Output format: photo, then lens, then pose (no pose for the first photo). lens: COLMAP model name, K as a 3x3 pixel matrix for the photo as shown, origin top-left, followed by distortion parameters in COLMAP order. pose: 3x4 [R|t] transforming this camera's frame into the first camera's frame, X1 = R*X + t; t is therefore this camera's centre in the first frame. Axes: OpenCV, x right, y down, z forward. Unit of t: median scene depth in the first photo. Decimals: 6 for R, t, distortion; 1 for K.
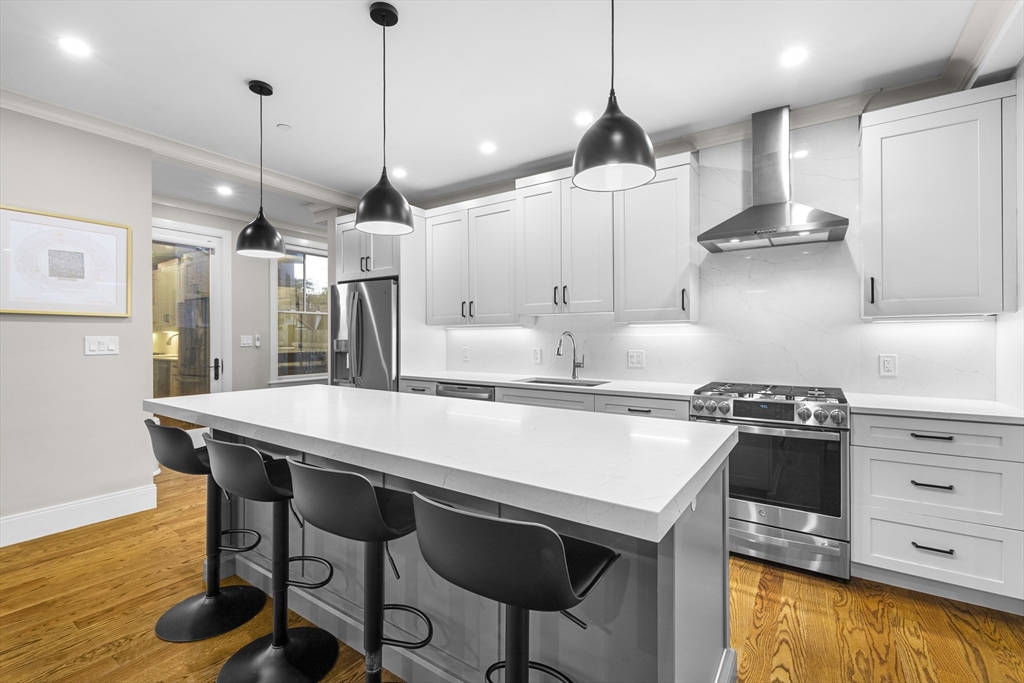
lens RADIAL K [[443.8, 0, 500.0], [0, 443.8, 336.6], [0, 0, 1]] dist [0.001911, 0.000946]
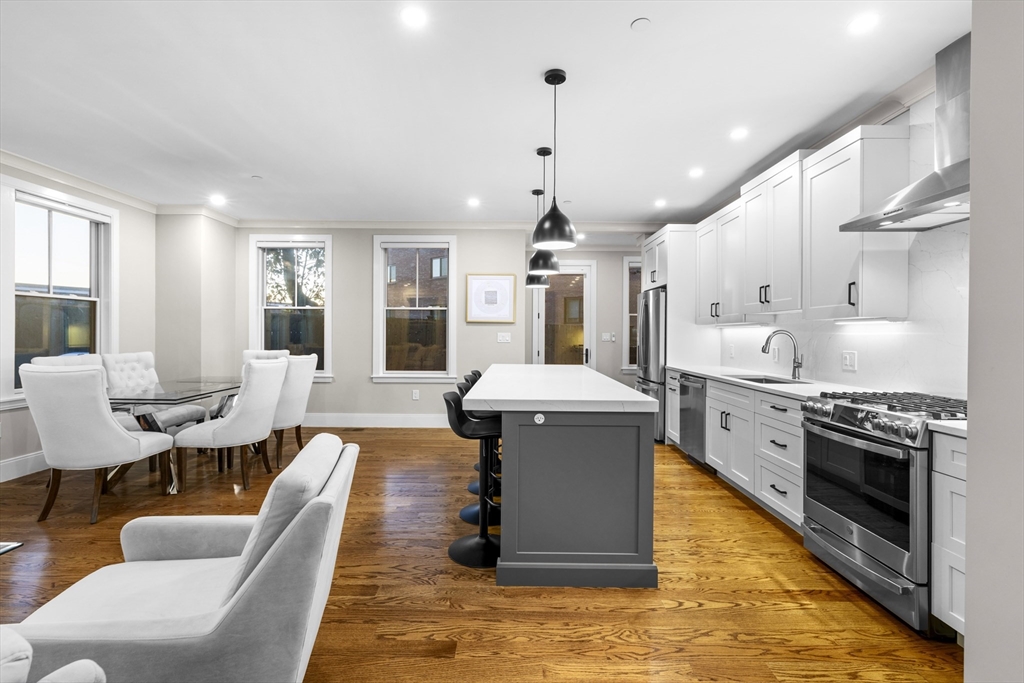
lens RADIAL K [[443.8, 0, 500.0], [0, 443.8, 336.6], [0, 0, 1]] dist [0.001911, 0.000946]
pose [[0.546049, 0.010379, -0.837689, 0.766325], [-0.006485, 0.999946, 0.008163, -0.000912], [0.837728, 0.000975, 0.546087, -0.075160]]
